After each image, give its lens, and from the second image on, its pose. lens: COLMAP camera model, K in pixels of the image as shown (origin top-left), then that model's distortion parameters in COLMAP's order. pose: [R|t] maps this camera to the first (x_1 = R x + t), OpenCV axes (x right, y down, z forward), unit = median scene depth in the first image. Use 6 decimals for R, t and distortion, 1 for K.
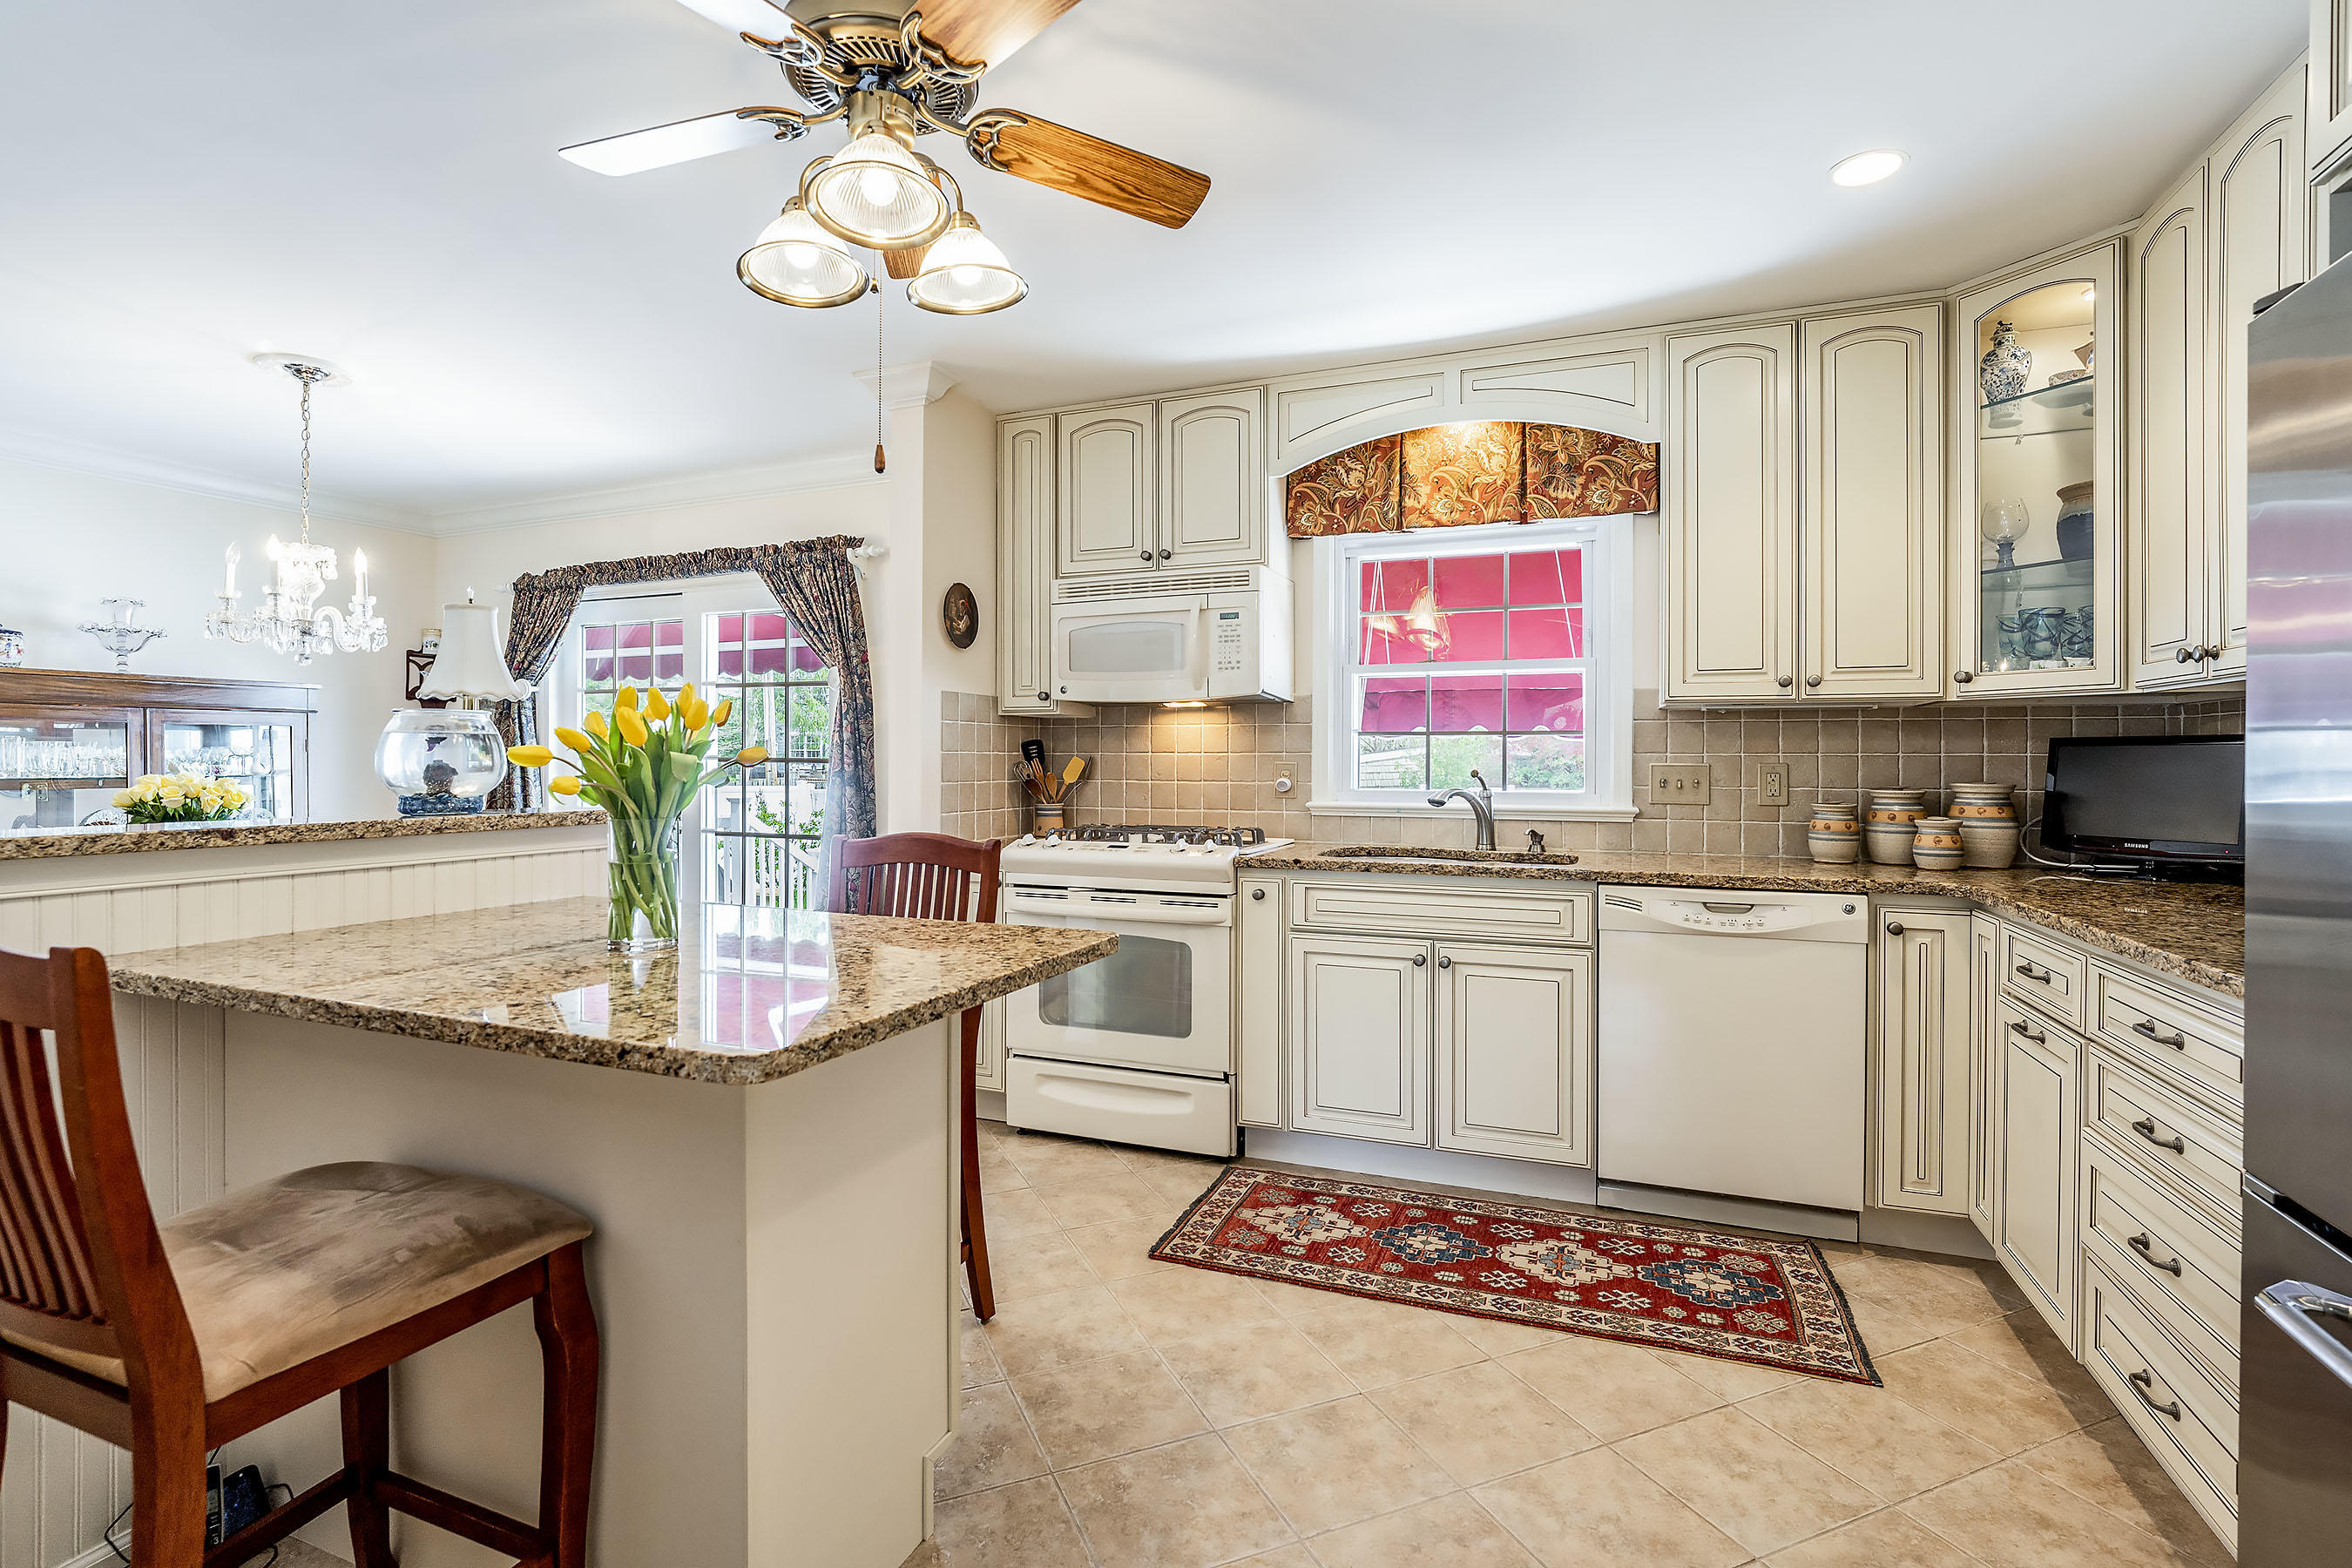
lens RADIAL K [[1119.0, 0, 1162.9], [0, 1119.0, 740.8], [0, 0, 1]] dist [-0.019986, 0.003174]
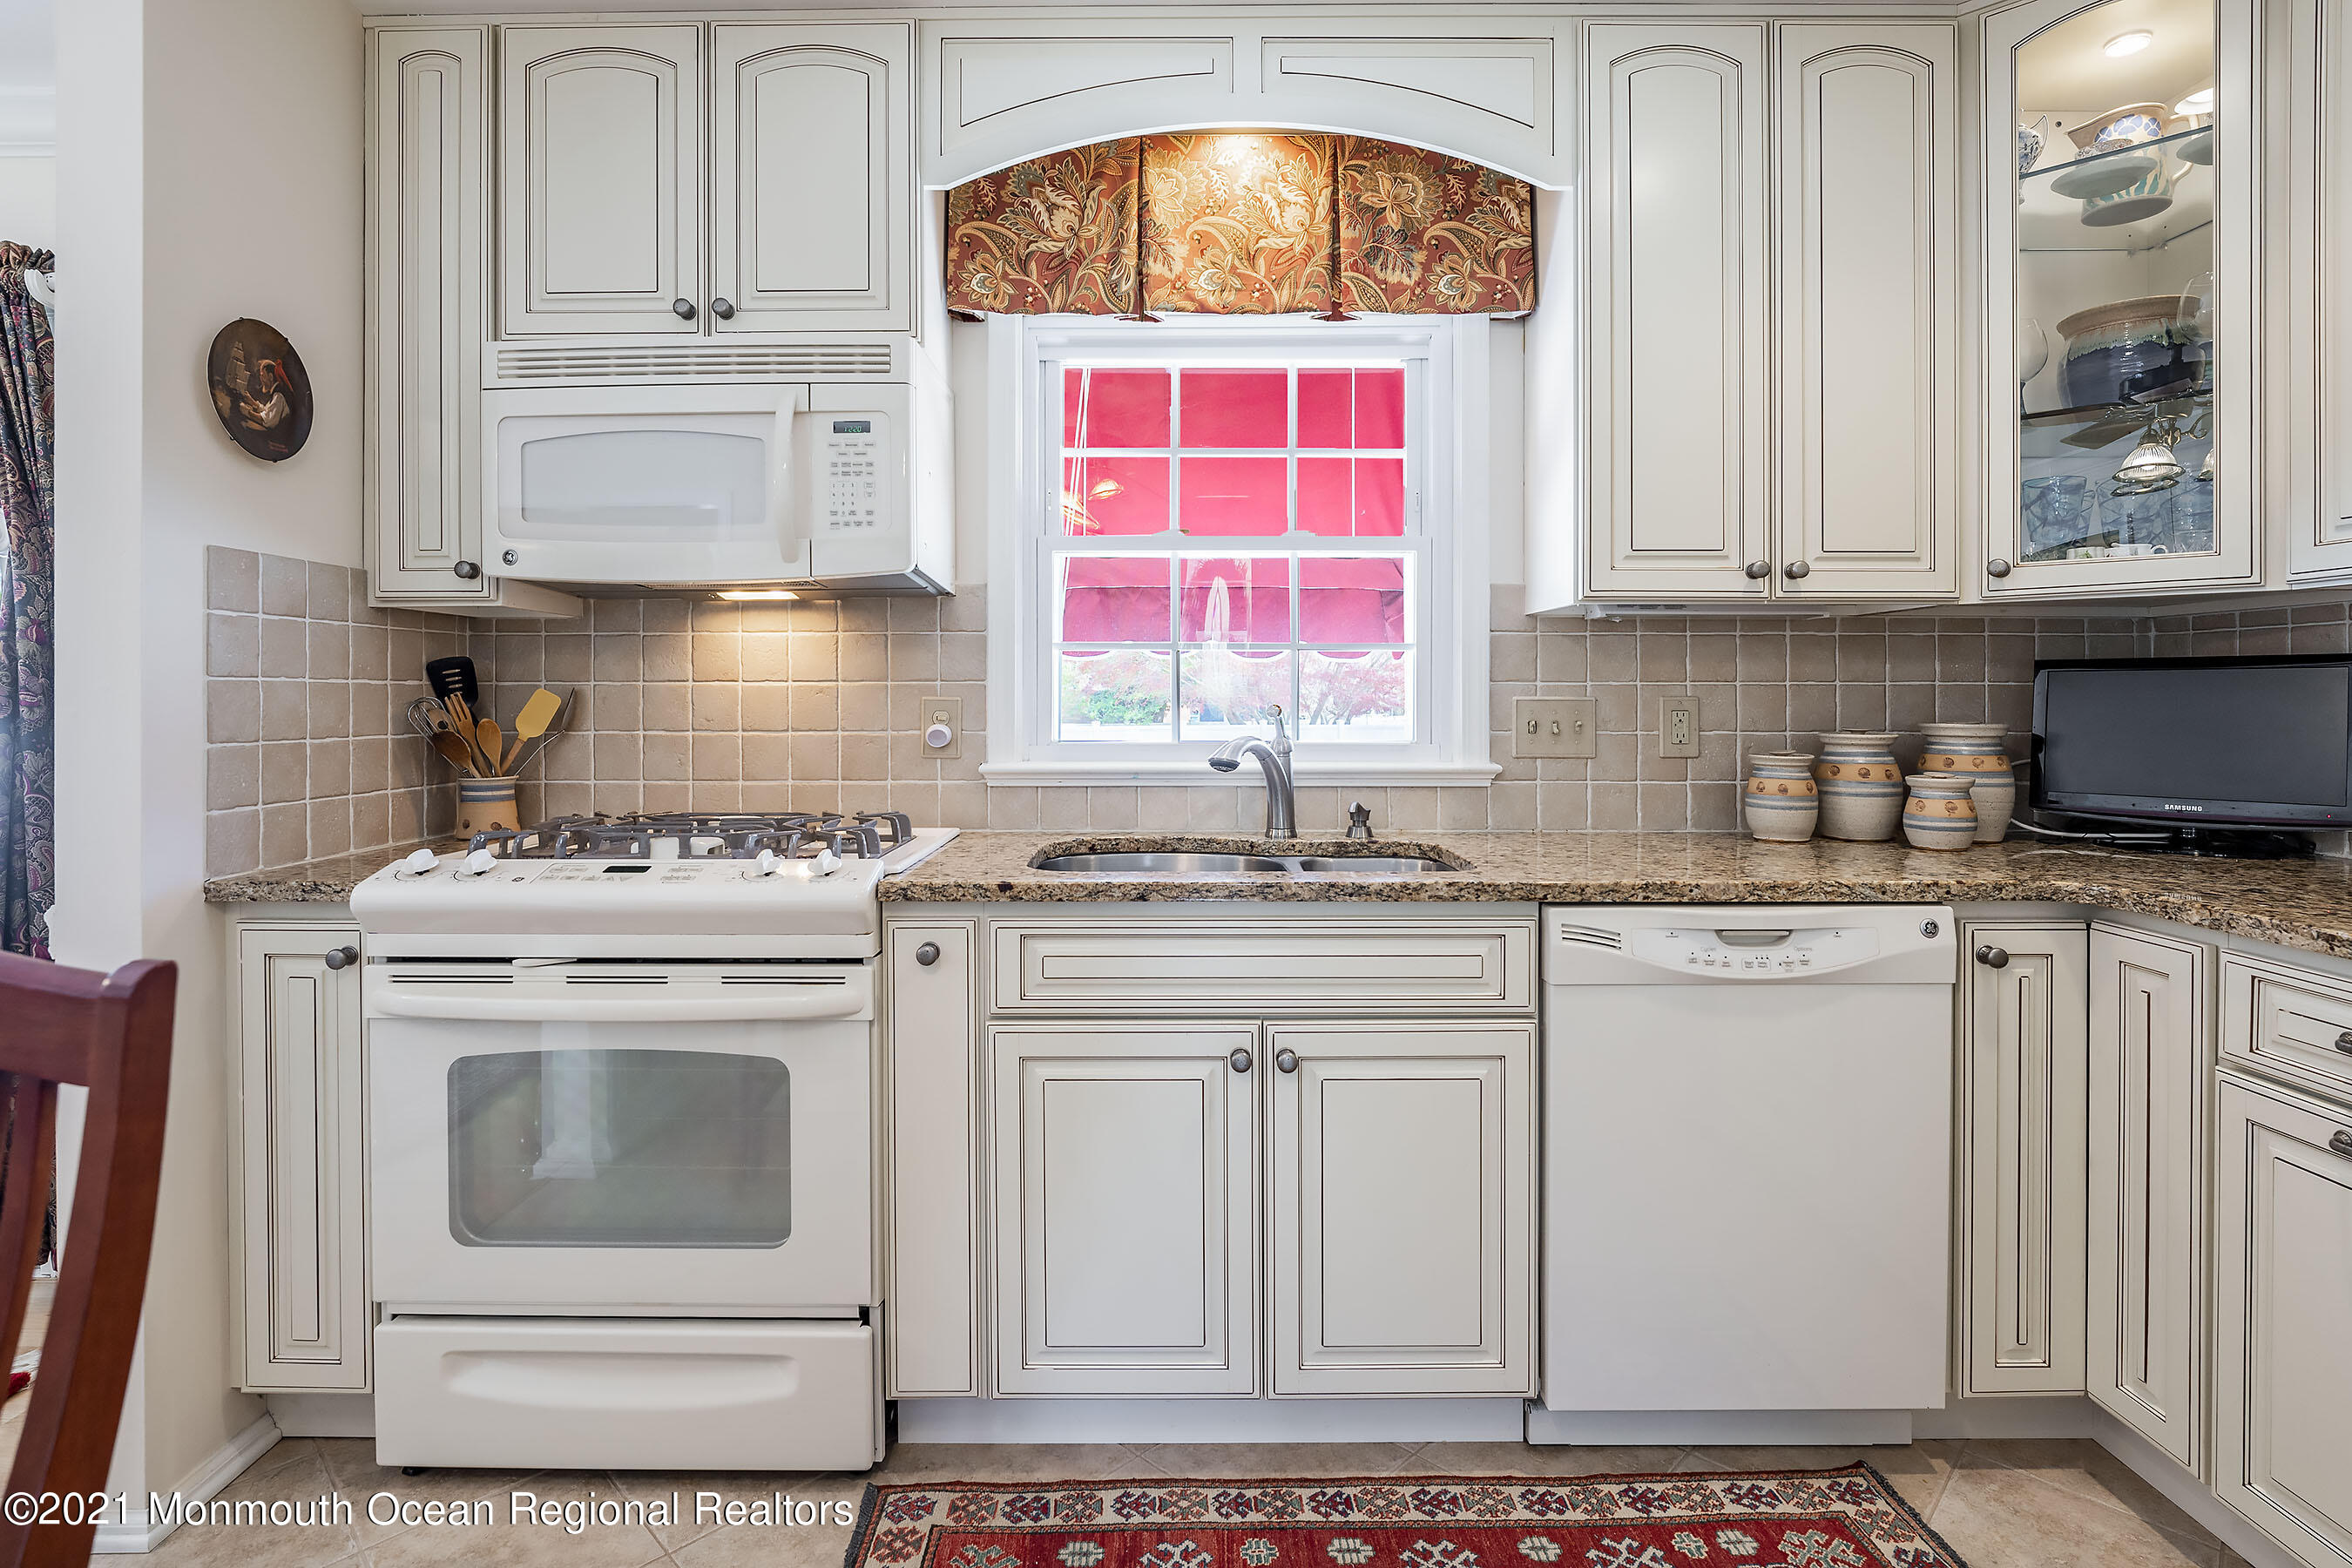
lens RADIAL K [[1119.0, 0, 1167.4], [0, 1119.0, 708.2], [0, 0, 1]] dist [-0.019986, 0.003174]
pose [[0.921497, -0.006683, 0.388328, -0.011399], [-0.003324, 0.999680, 0.025091, 0.011376], [-0.388371, -0.024412, 0.921180, 0.491961]]
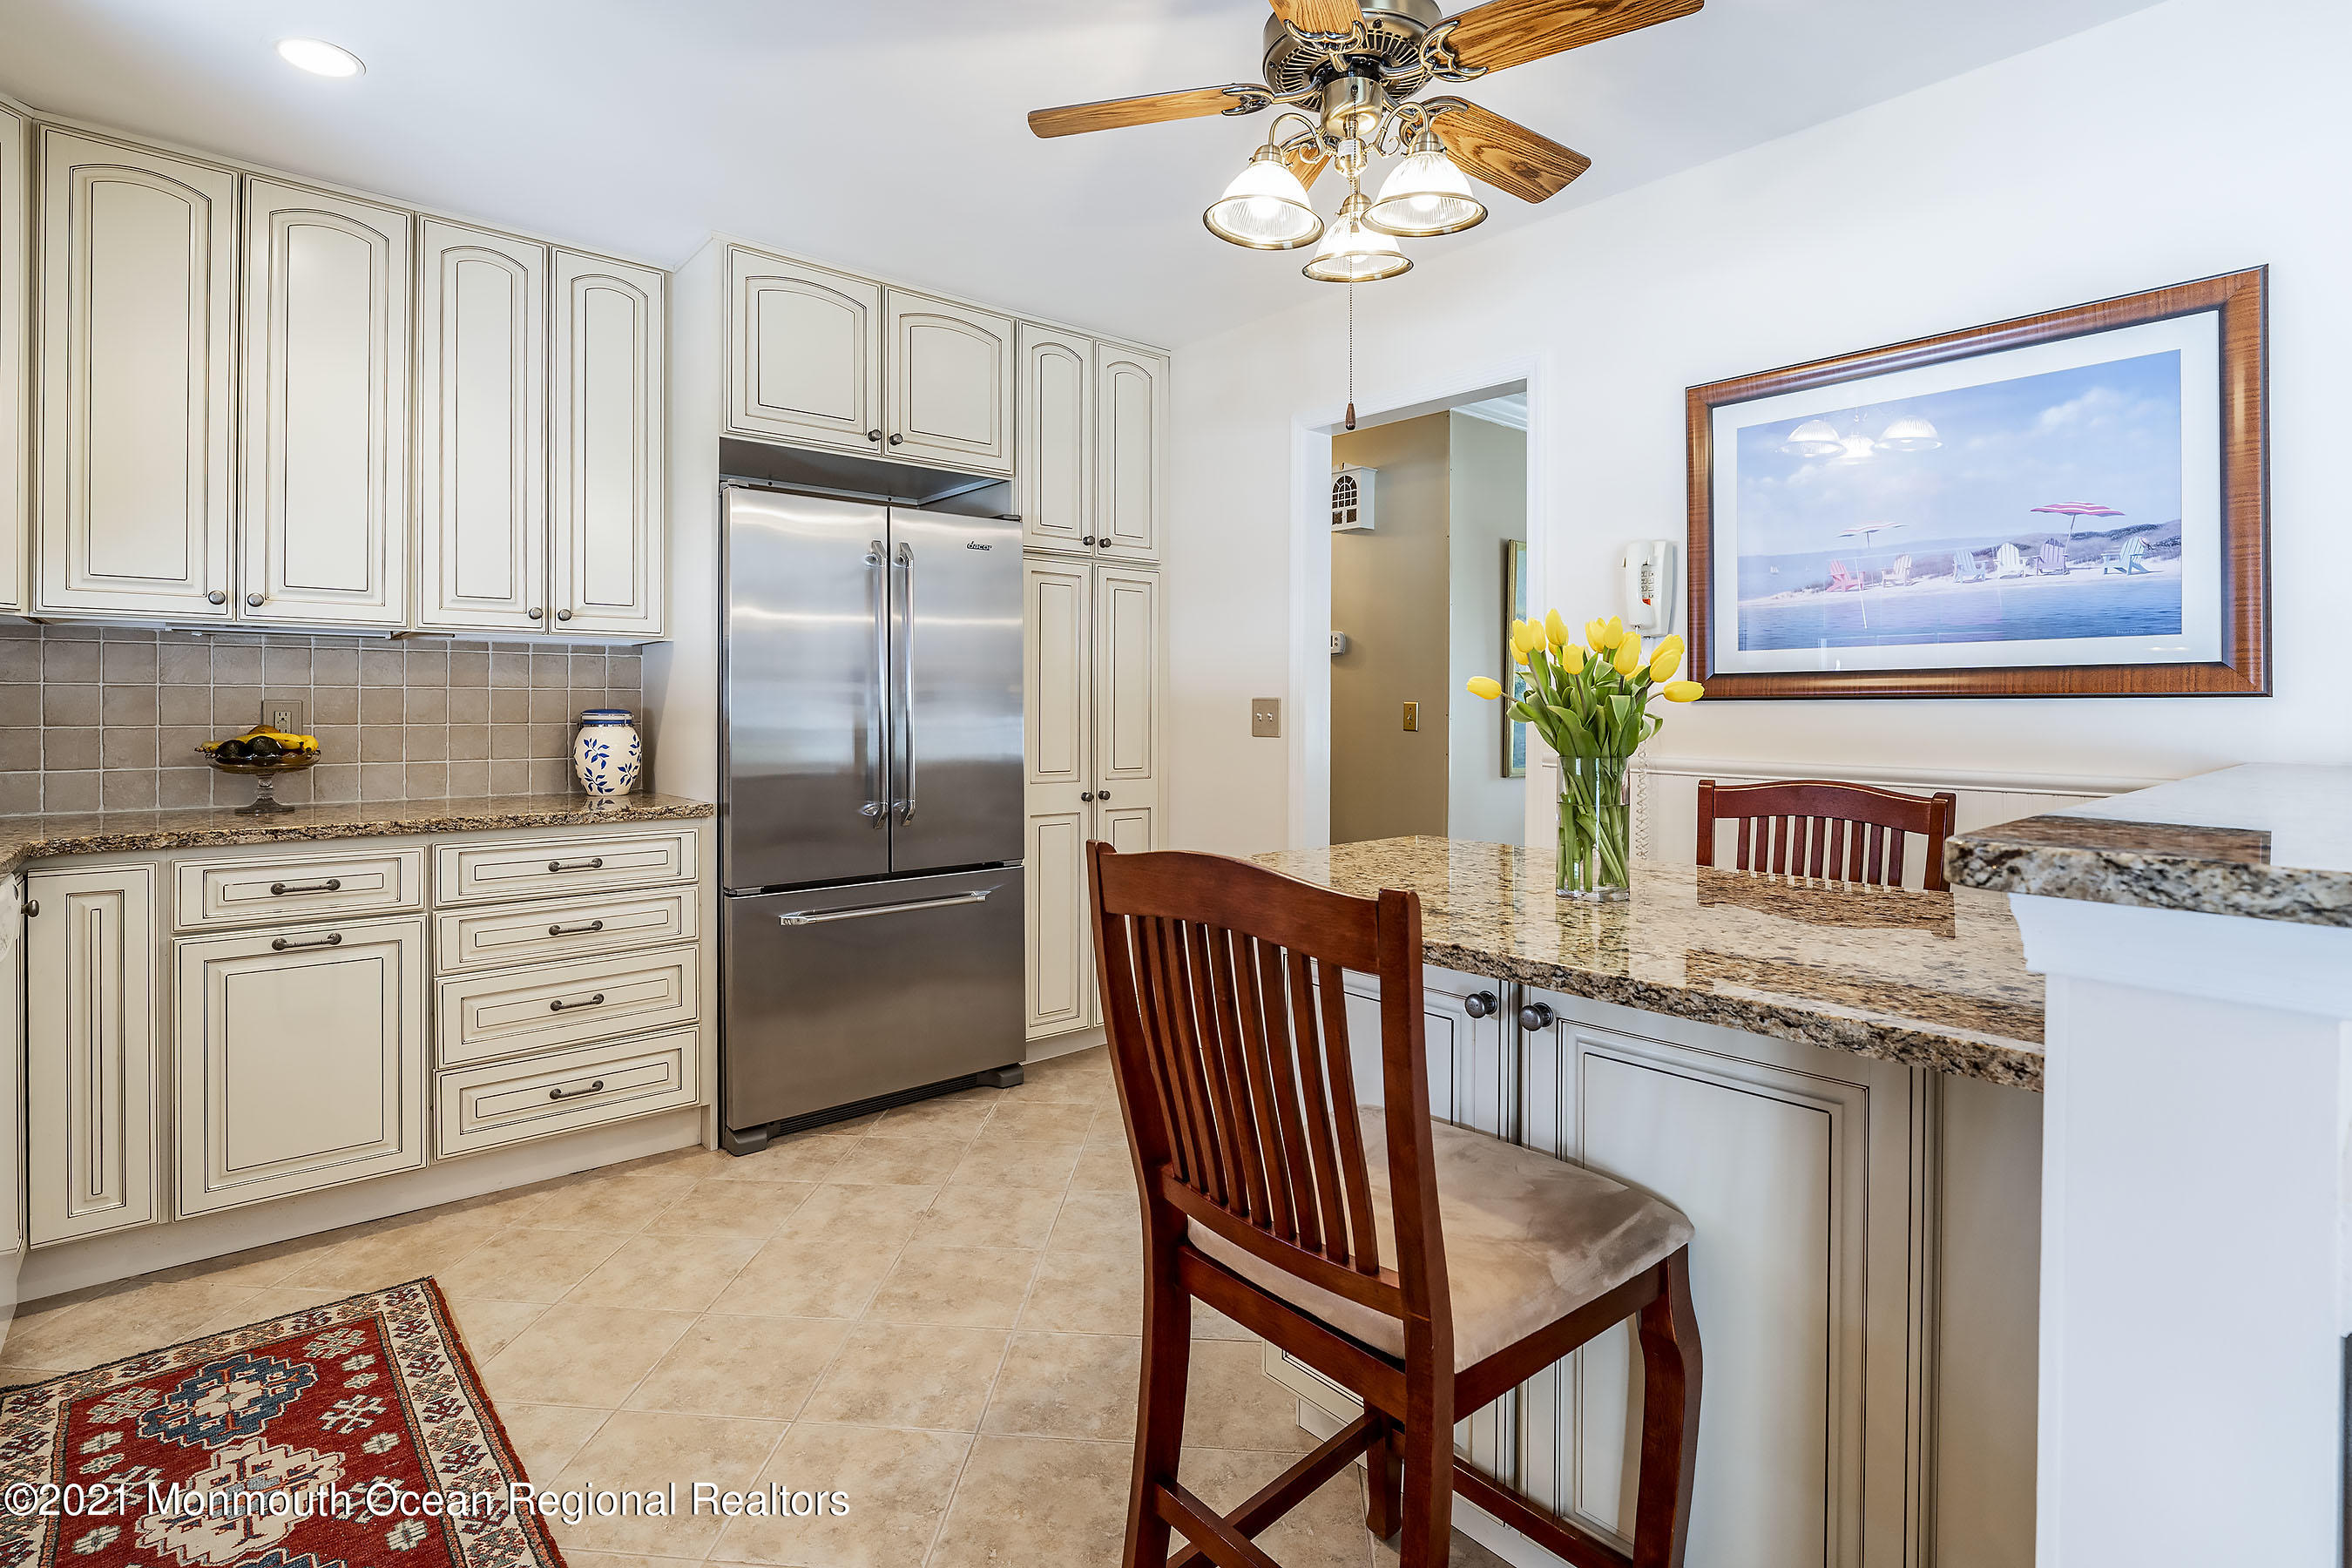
lens RADIAL K [[1119.0, 0, 1175.8], [0, 1119.0, 713.1], [0, 0, 1]] dist [-0.019986, 0.003174]
pose [[-0.898859, -0.009177, 0.438141, -0.299790], [-0.014008, 0.999871, -0.007795, 0.023924], [-0.438013, -0.013144, -0.898872, 1.072936]]
